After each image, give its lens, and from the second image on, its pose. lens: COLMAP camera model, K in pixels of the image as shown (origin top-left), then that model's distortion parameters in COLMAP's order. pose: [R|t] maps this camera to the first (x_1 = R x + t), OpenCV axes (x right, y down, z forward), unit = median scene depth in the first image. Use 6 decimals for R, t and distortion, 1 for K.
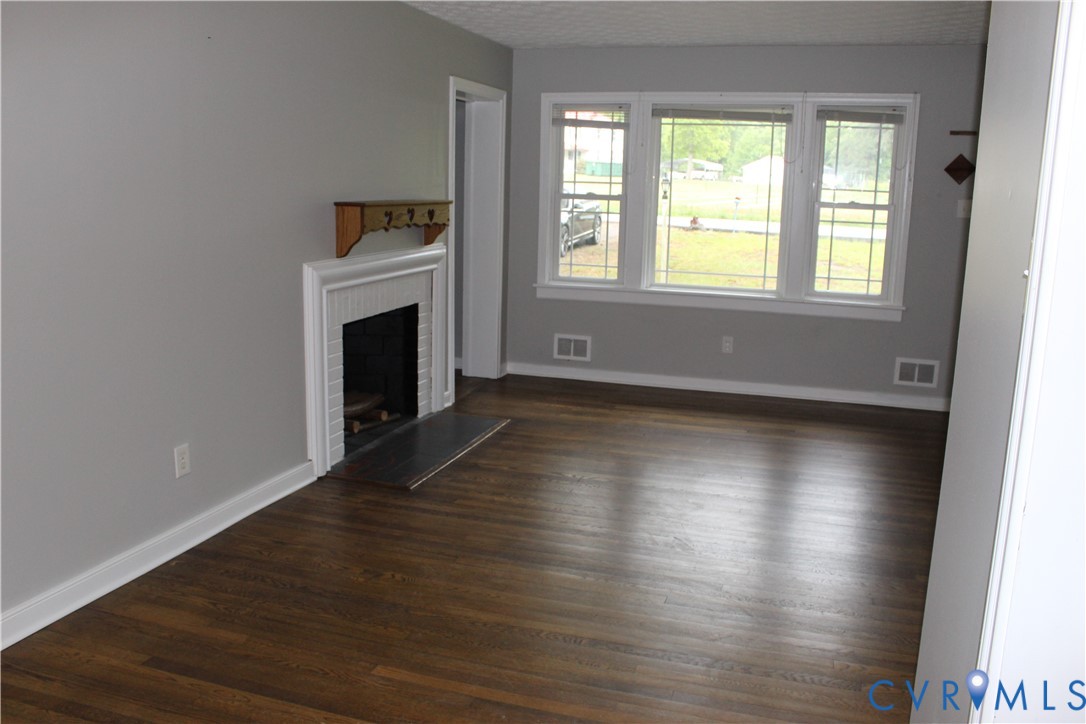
lens RADIAL K [[912.9, 0, 543.5], [0, 912.9, 359.9], [0, 0, 1]] dist [-0.161800, 0.125527]
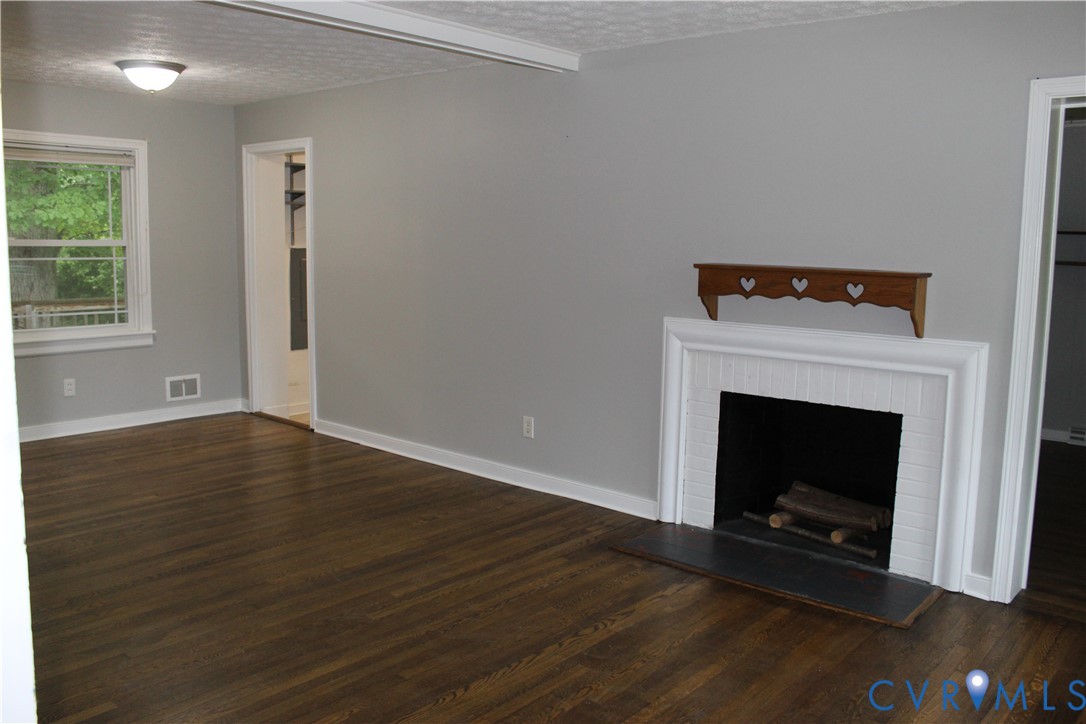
lens RADIAL K [[912.9, 0, 546.1], [0, 912.9, 365.6], [0, 0, 1]] dist [-0.161800, 0.125527]
pose [[-0.393410, 0.092983, -0.914649, 0.759187], [-0.198990, 0.962677, 0.183455, -0.213606], [0.897570, 0.254179, -0.360224, 1.229905]]
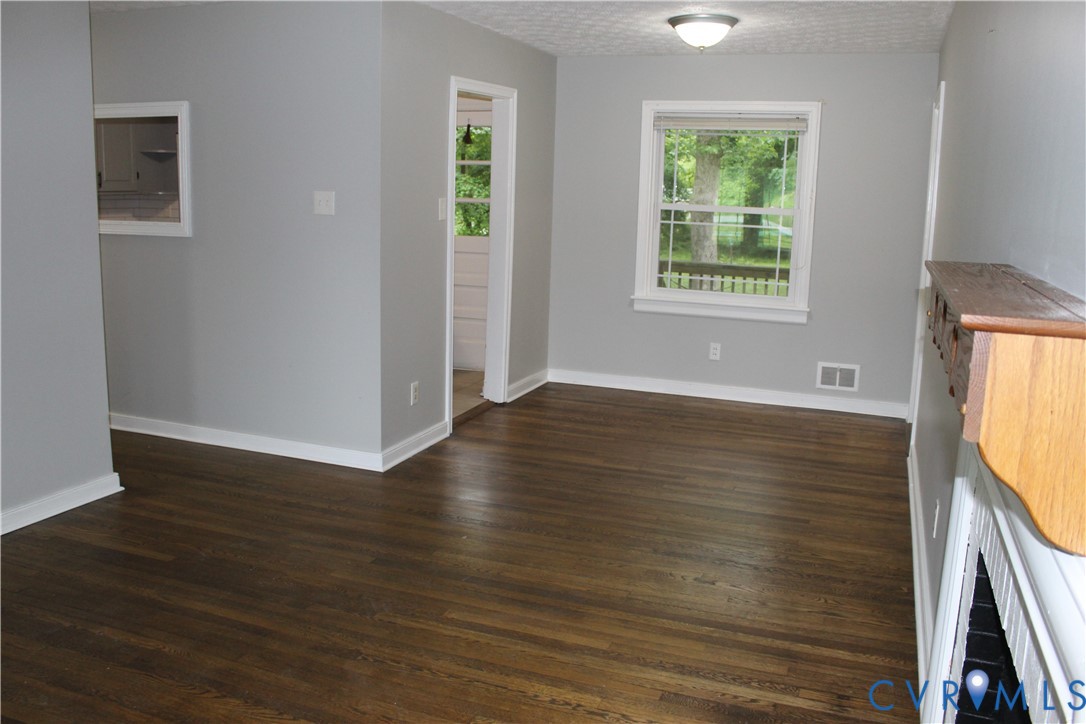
lens RADIAL K [[912.9, 0, 543.8], [0, 912.9, 355.3], [0, 0, 1]] dist [-0.161800, 0.125527]
pose [[-0.996323, -0.066907, 0.053512, -0.035952], [-0.043566, 0.933472, 0.355993, -0.277710], [-0.073770, 0.352353, -0.932955, 1.447805]]
